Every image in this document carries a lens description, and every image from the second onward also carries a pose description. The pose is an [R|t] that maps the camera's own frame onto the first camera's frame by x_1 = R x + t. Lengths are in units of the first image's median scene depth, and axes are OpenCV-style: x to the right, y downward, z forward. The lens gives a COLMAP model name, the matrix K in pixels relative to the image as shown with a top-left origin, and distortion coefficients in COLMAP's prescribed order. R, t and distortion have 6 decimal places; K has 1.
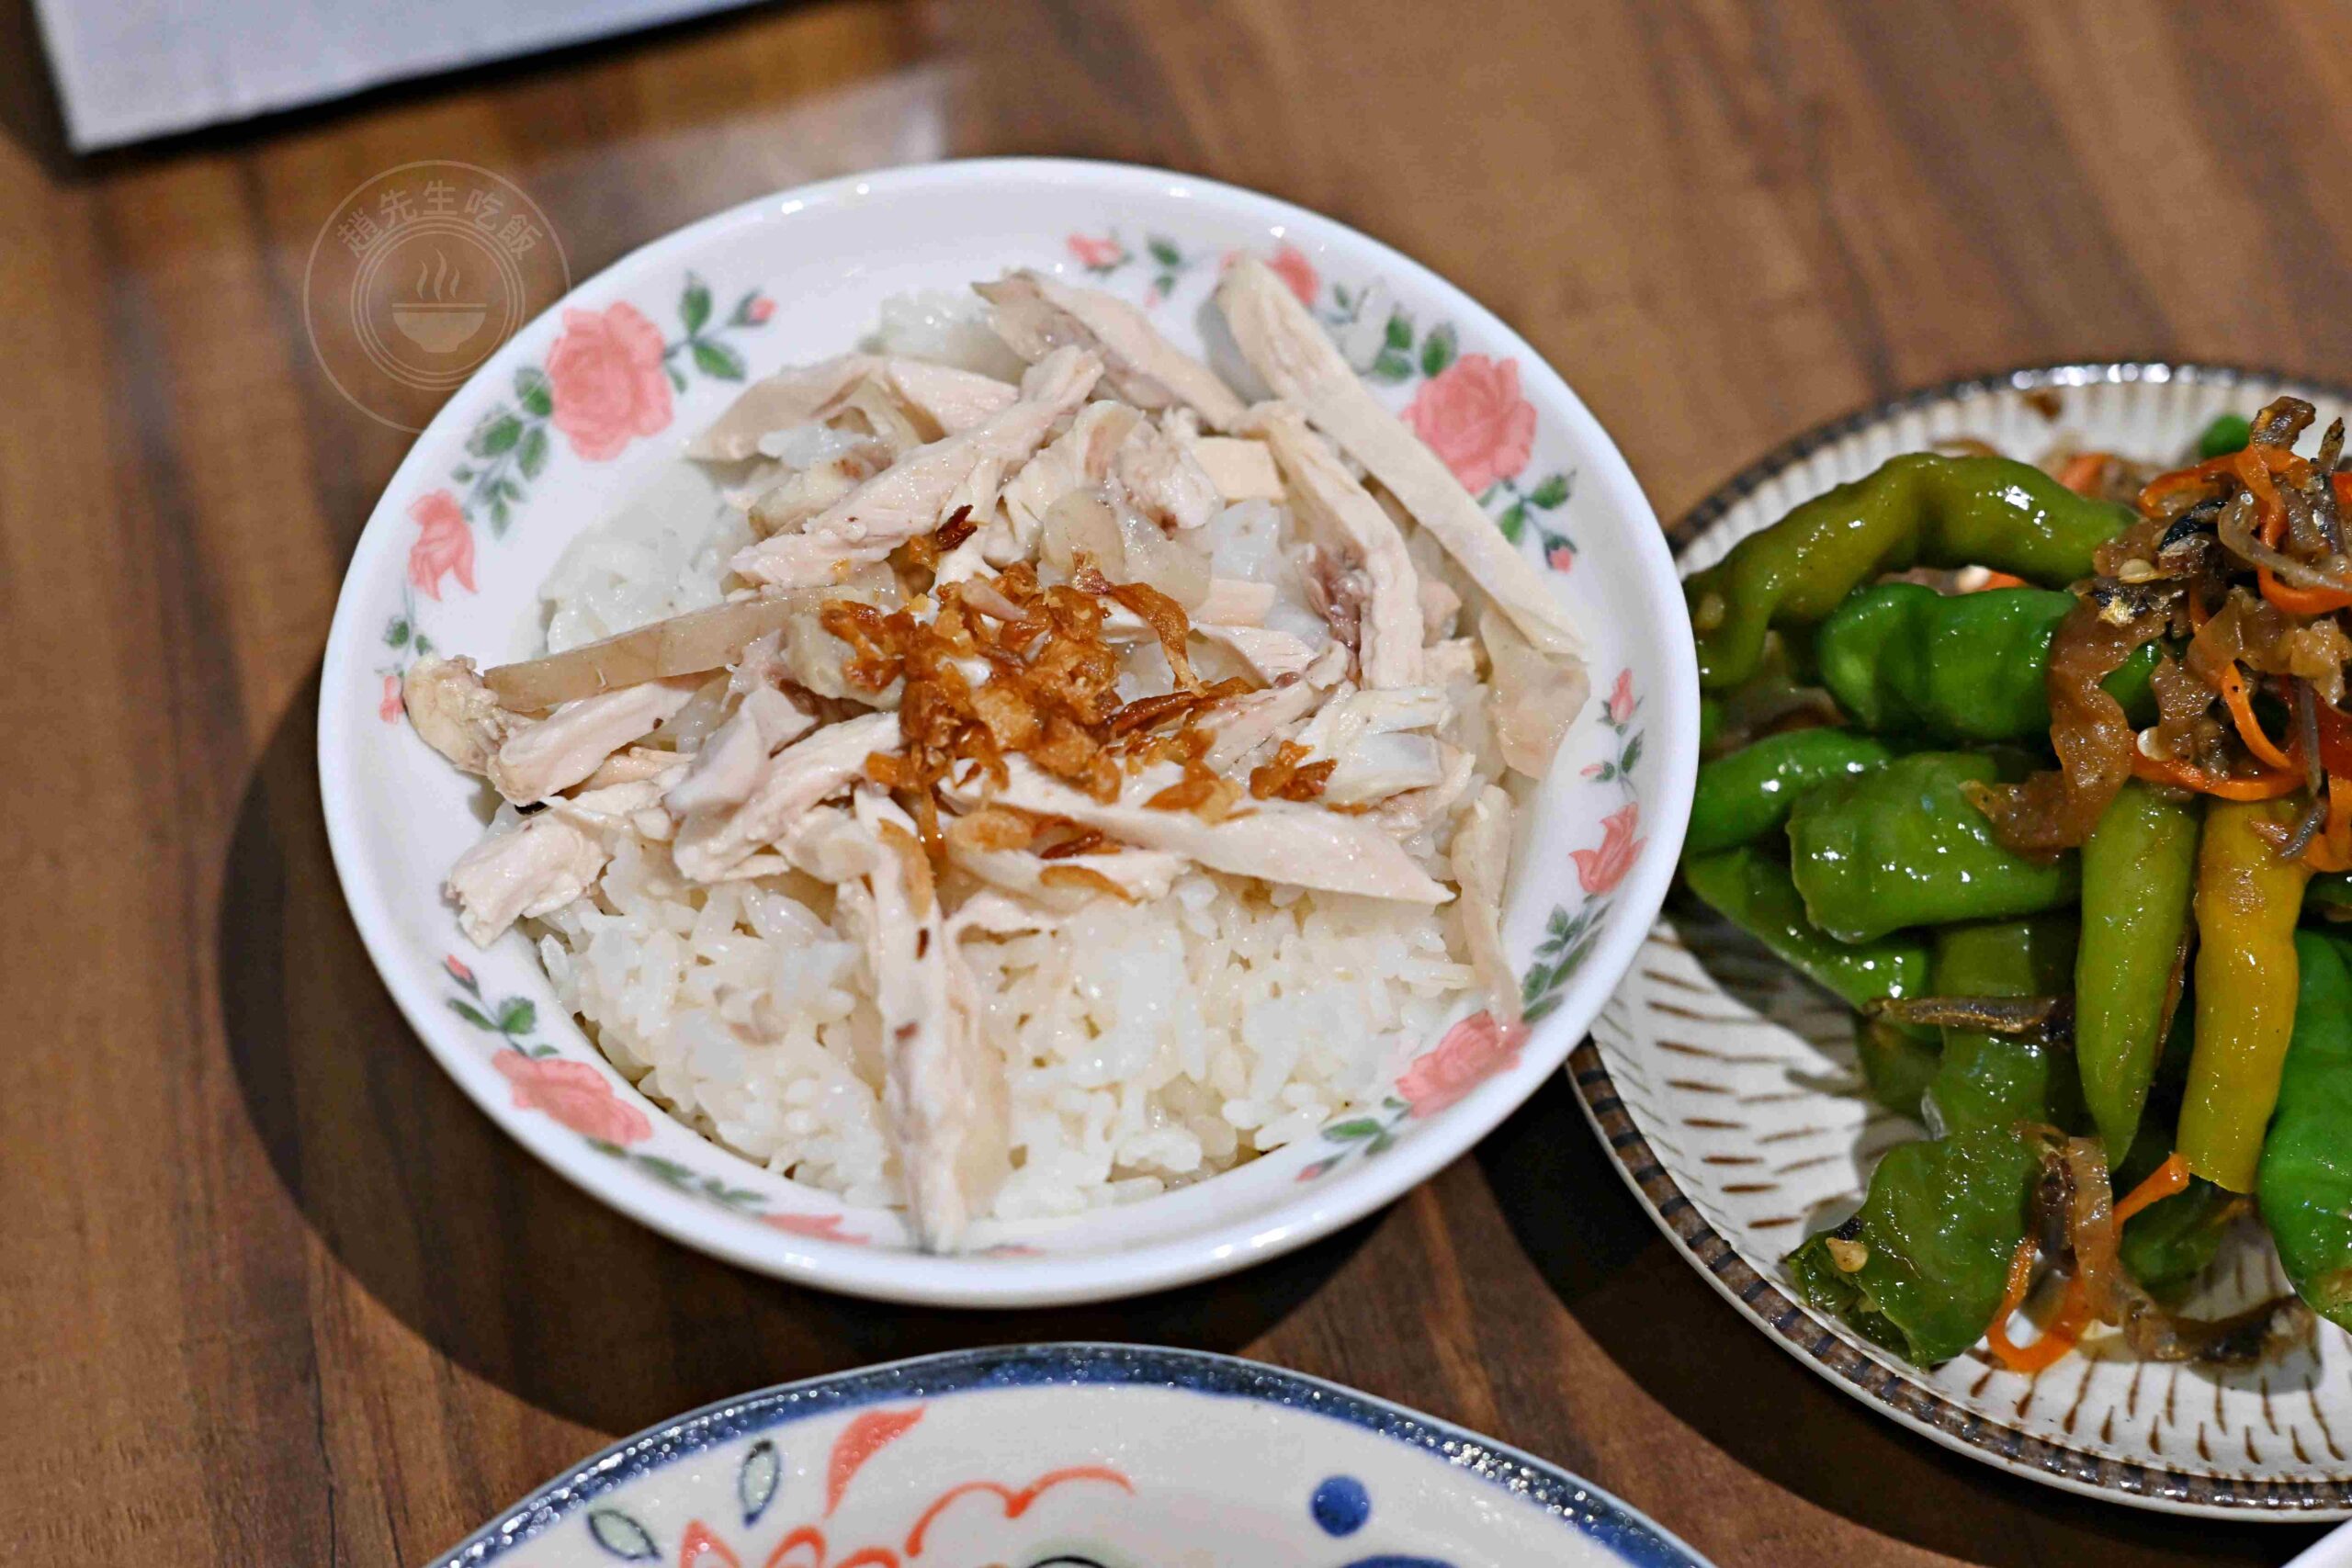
lens RADIAL K [[5025.2, 0, 1178.1], [0, 5025.2, 777.2], [0, 0, 1]] dist [-0.009420, 0.000000]
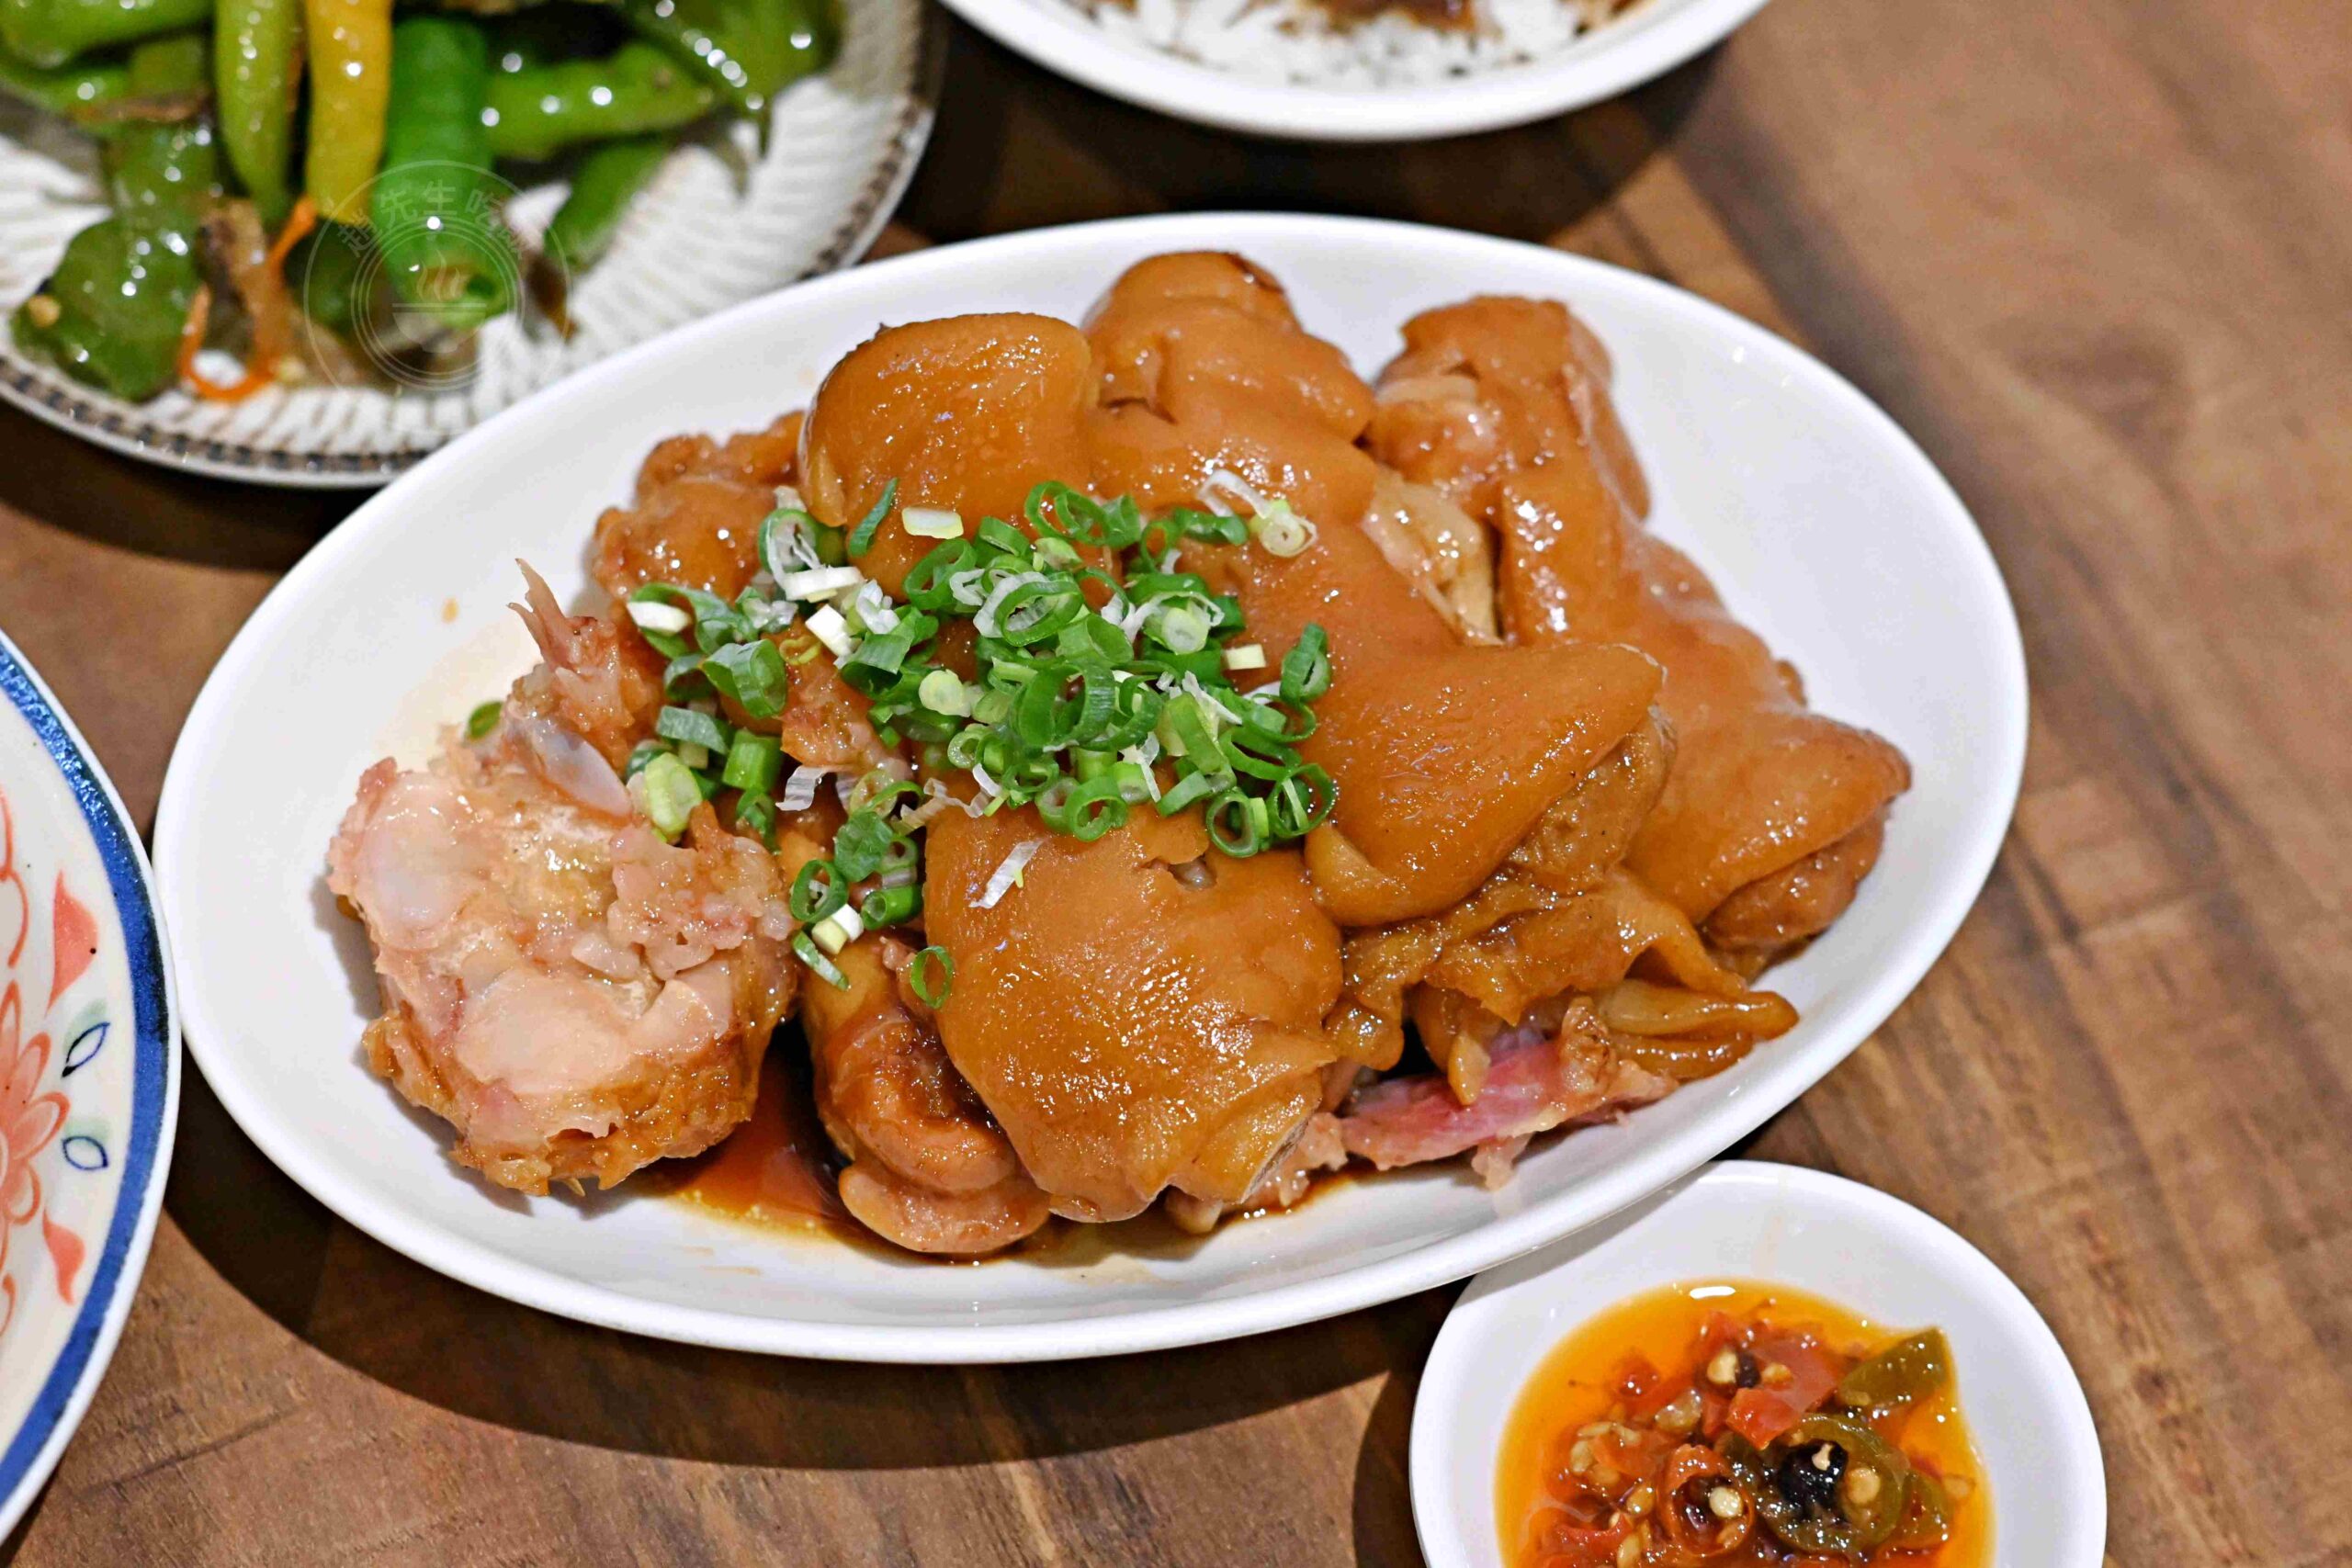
lens RADIAL K [[5025.2, 0, 1170.6], [0, 5025.2, 775.8], [0, 0, 1]] dist [-0.009420, 0.000000]
pose [[0.987495, -0.106382, 0.116349, 0.243679], [0.098381, 0.992505, 0.072486, 0.142509], [-0.123188, -0.060133, 0.990560, -0.229209]]
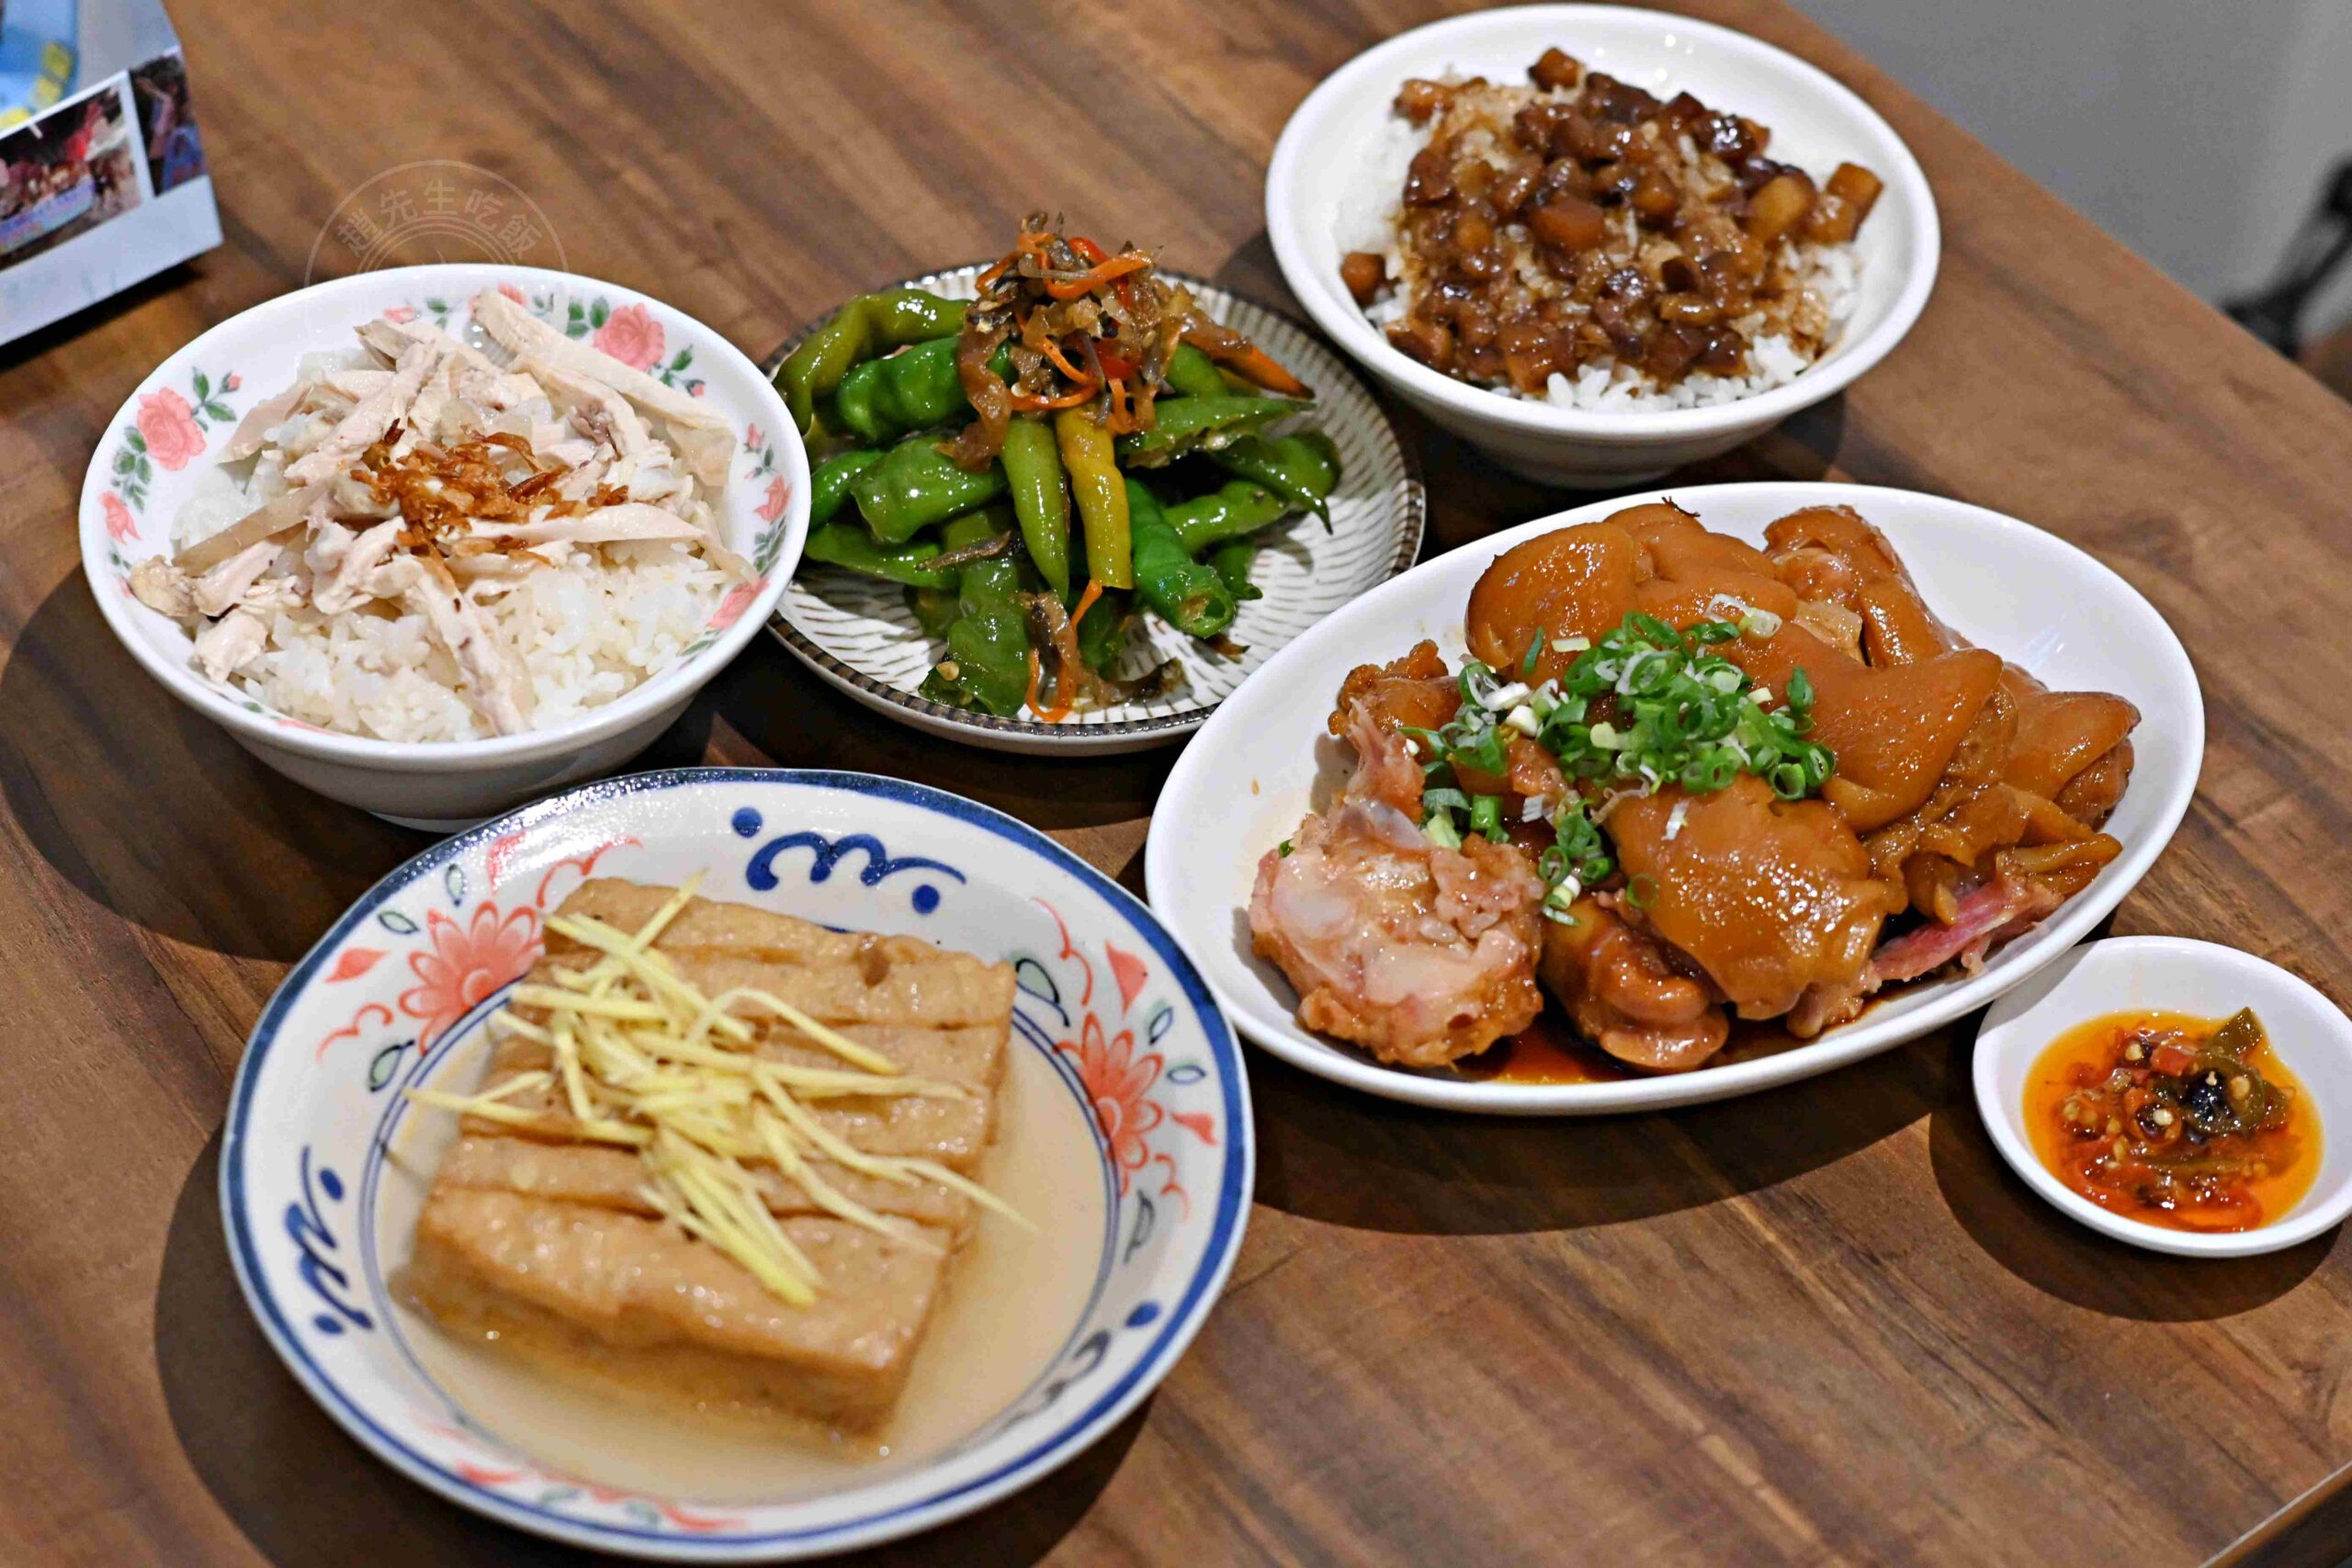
lens RADIAL K [[5025.2, 0, 1180.0], [0, 5025.2, 784.3], [0, 0, 1]] dist [-0.009420, 0.000000]
pose [[0.925333, -0.249277, 0.285690, -0.341499], [0.294166, 0.947393, -0.126145, 0.398835], [-0.239216, 0.200767, 0.949983, -0.834769]]
